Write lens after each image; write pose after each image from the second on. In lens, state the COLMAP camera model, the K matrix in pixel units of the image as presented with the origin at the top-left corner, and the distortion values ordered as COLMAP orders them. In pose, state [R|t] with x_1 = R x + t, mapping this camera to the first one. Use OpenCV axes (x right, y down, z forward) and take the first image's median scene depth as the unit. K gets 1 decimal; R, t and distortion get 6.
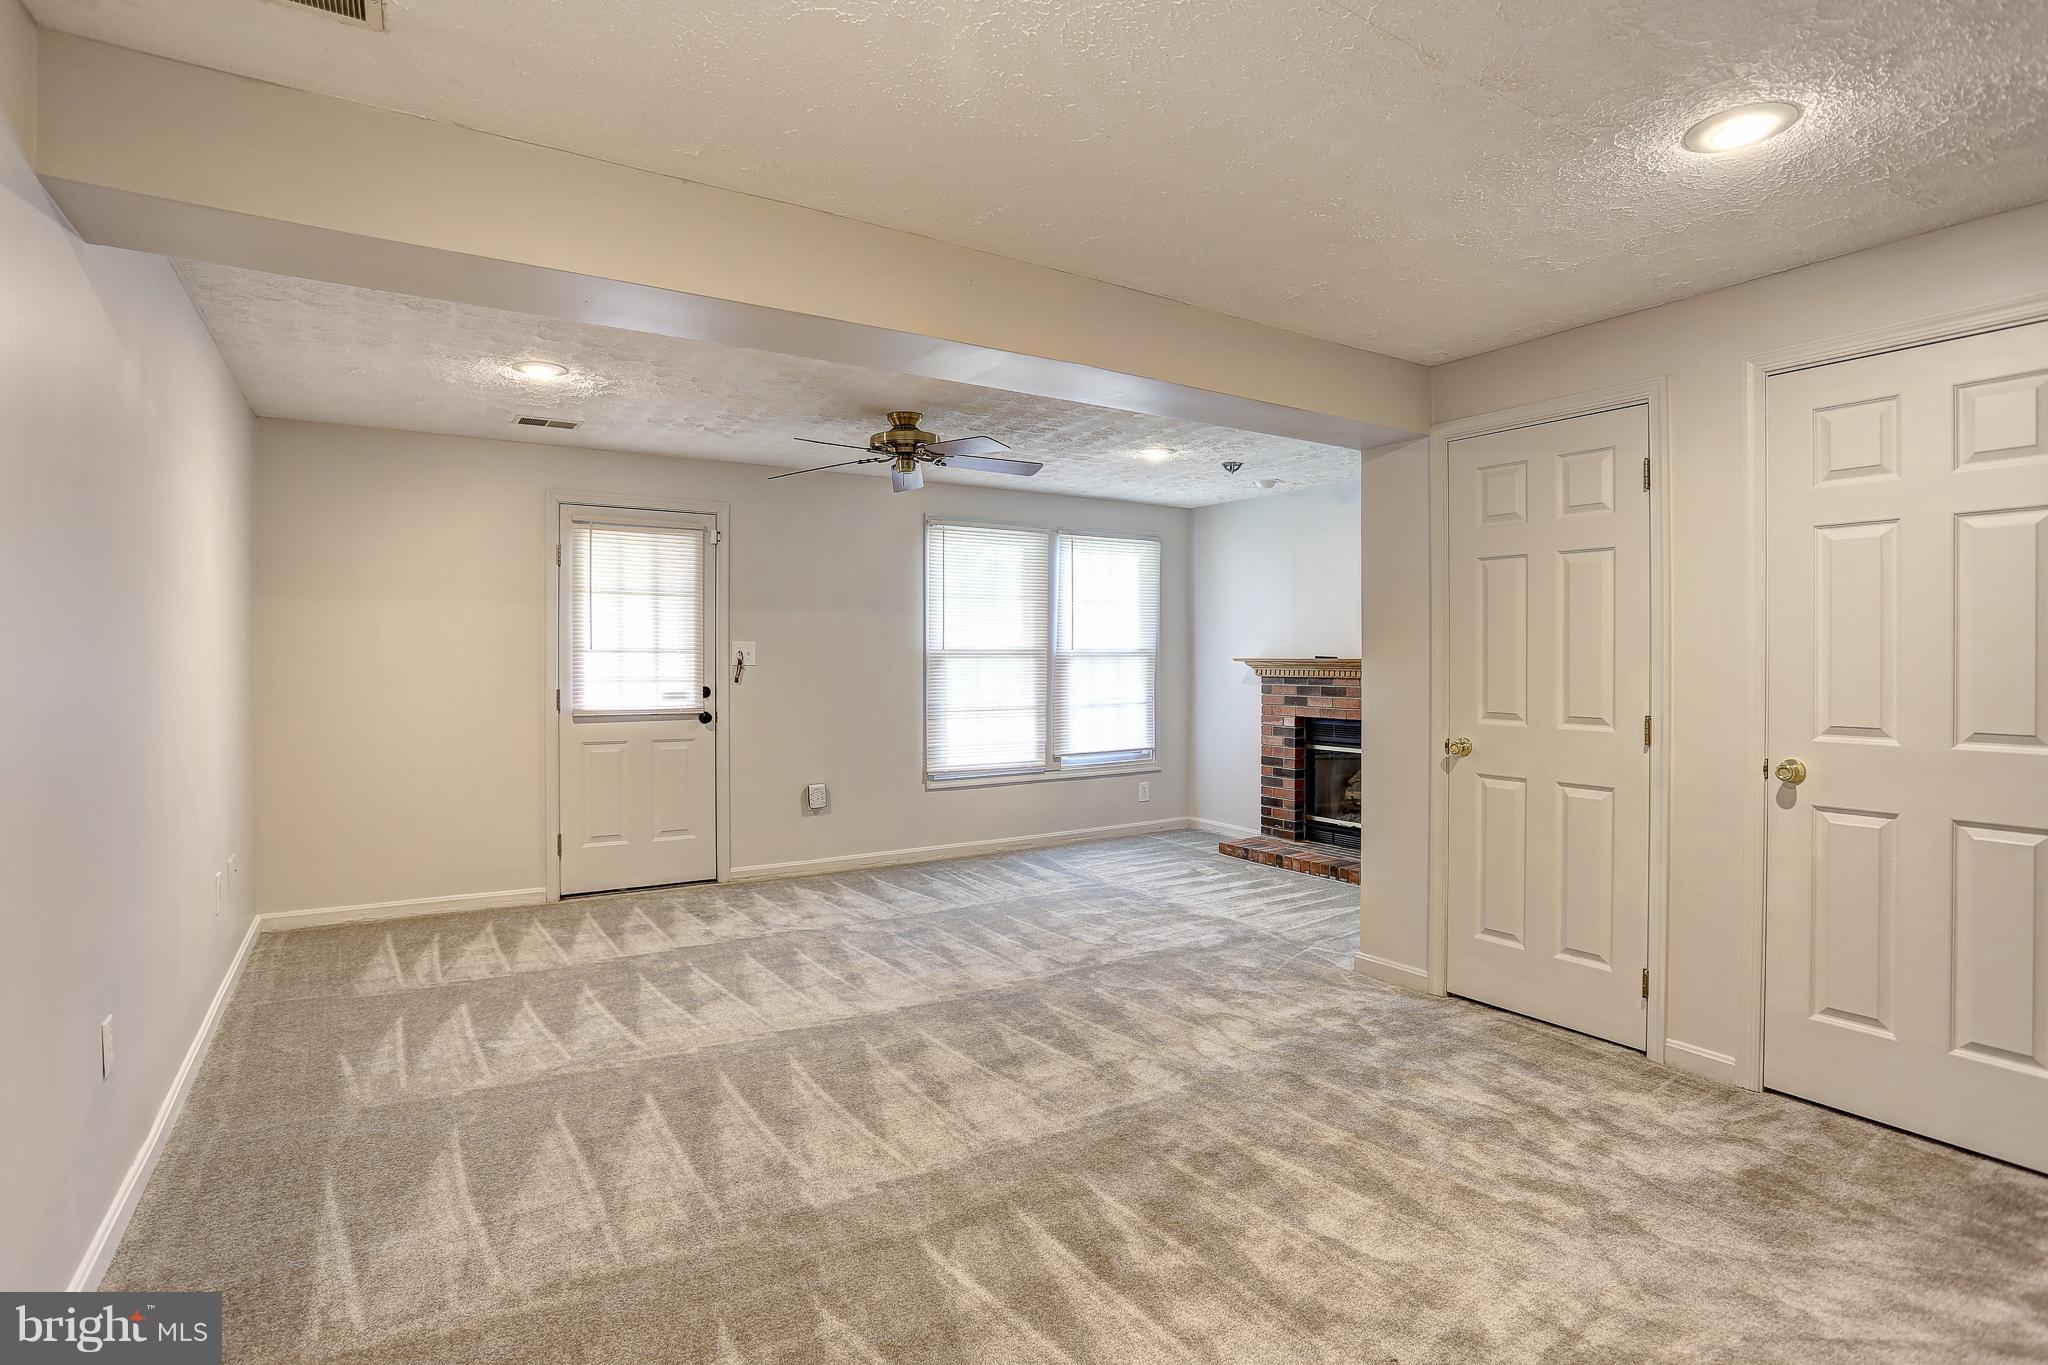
lens RADIAL K [[1011.9, 0, 1011.0], [0, 1011.9, 668.3], [0, 0, 1]] dist [-0.068737, 0.031819]
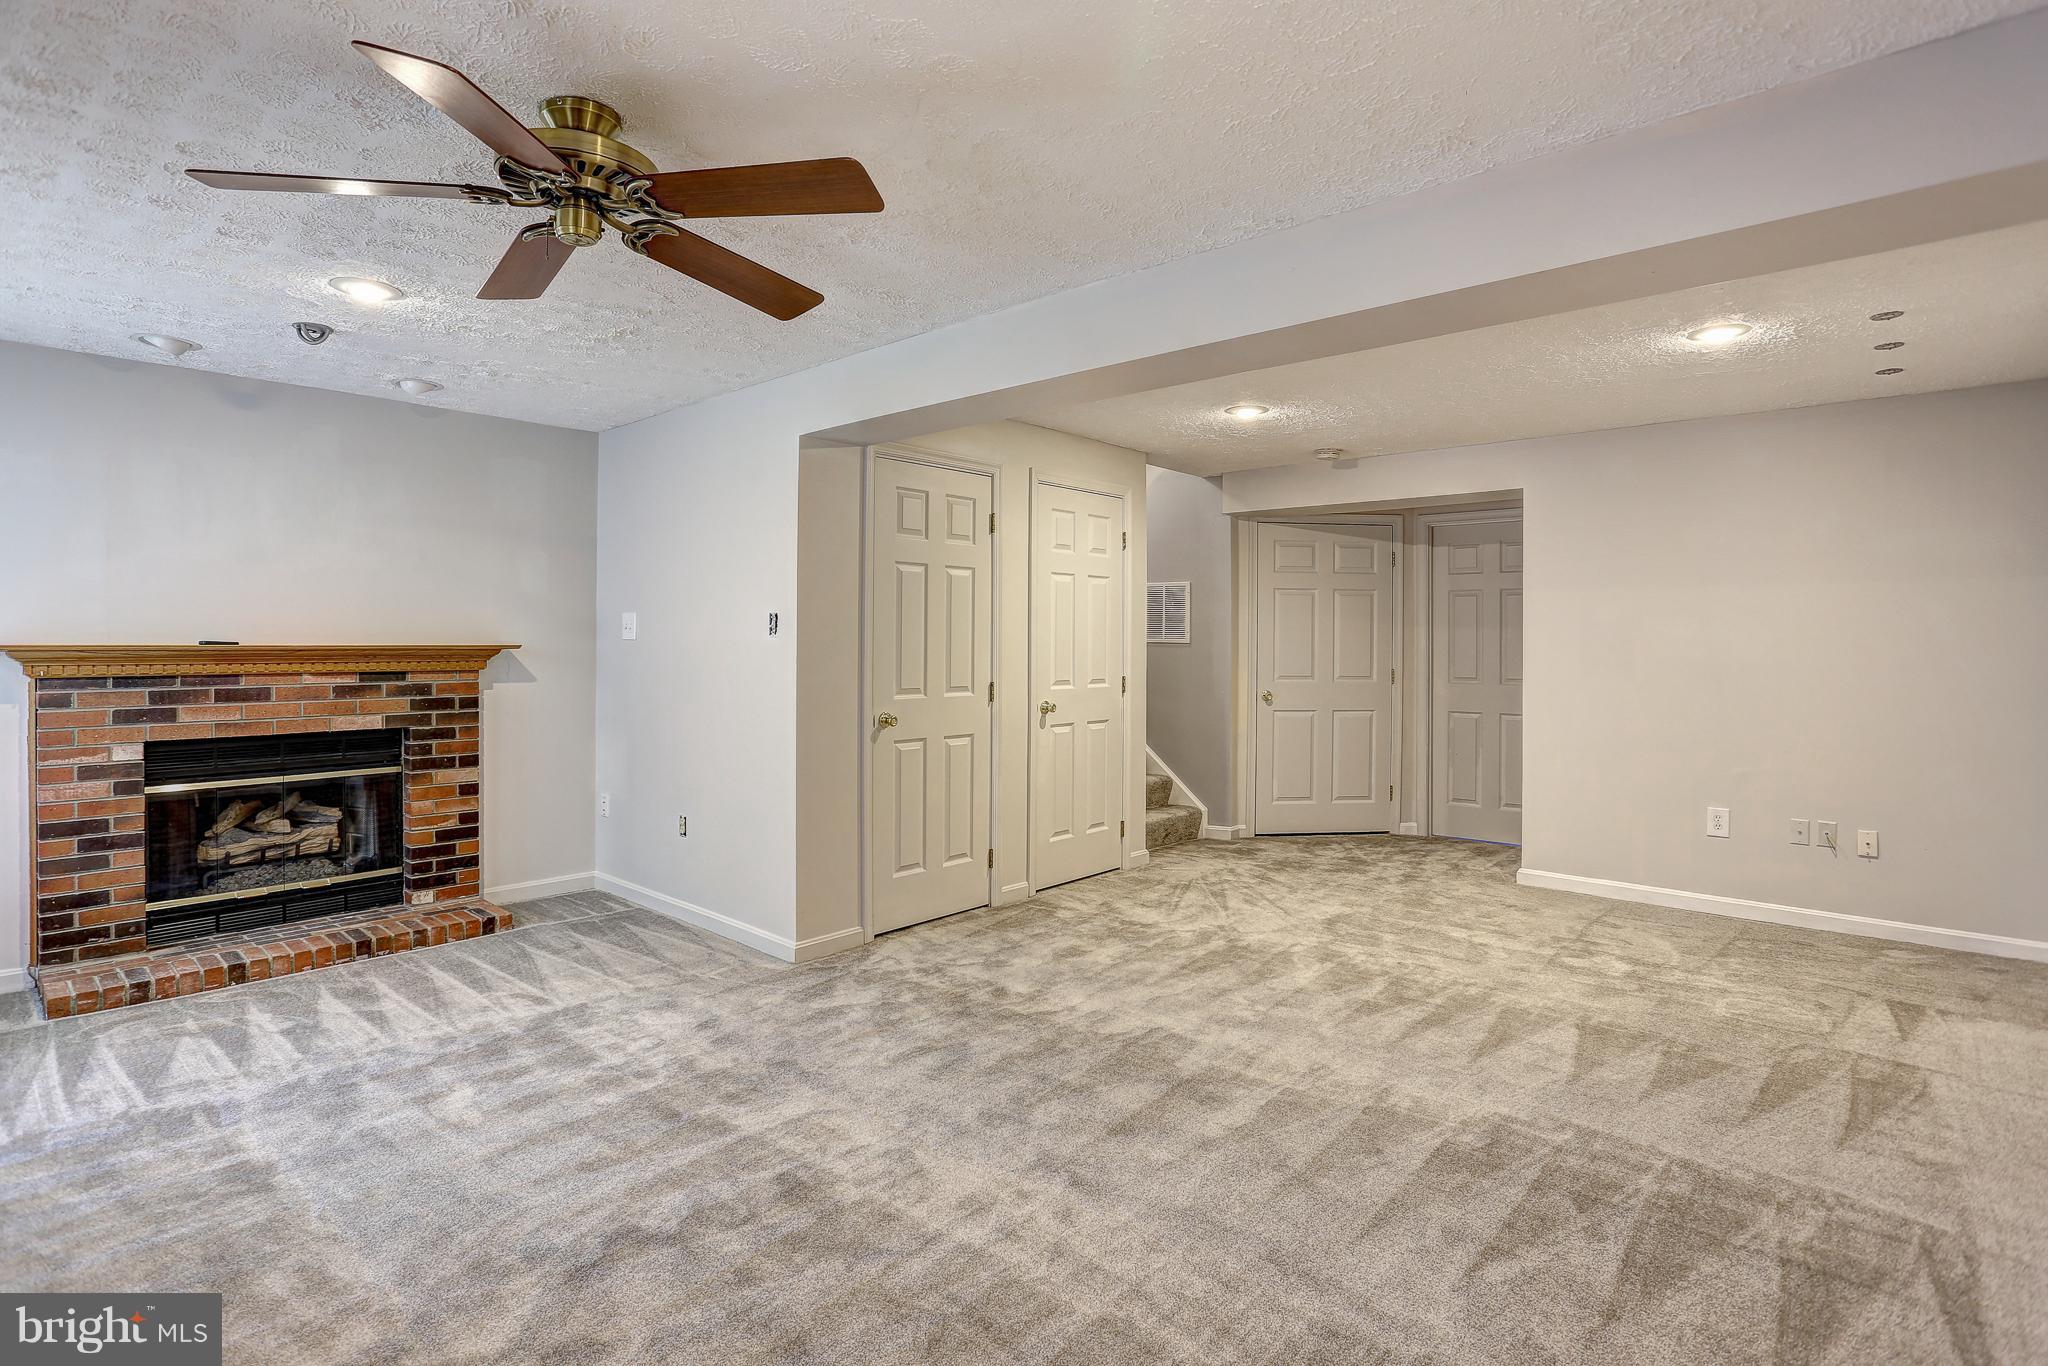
lens RADIAL K [[1035.8, 0, 1019.0], [0, 1035.8, 656.2], [0, 0, 1]] dist [-0.032462, -0.000329]
pose [[-0.272761, -0.011894, 0.962008, -0.427022], [0.008960, 0.999849, 0.014902, -0.006885], [-0.962040, 0.012685, -0.272613, 0.661900]]
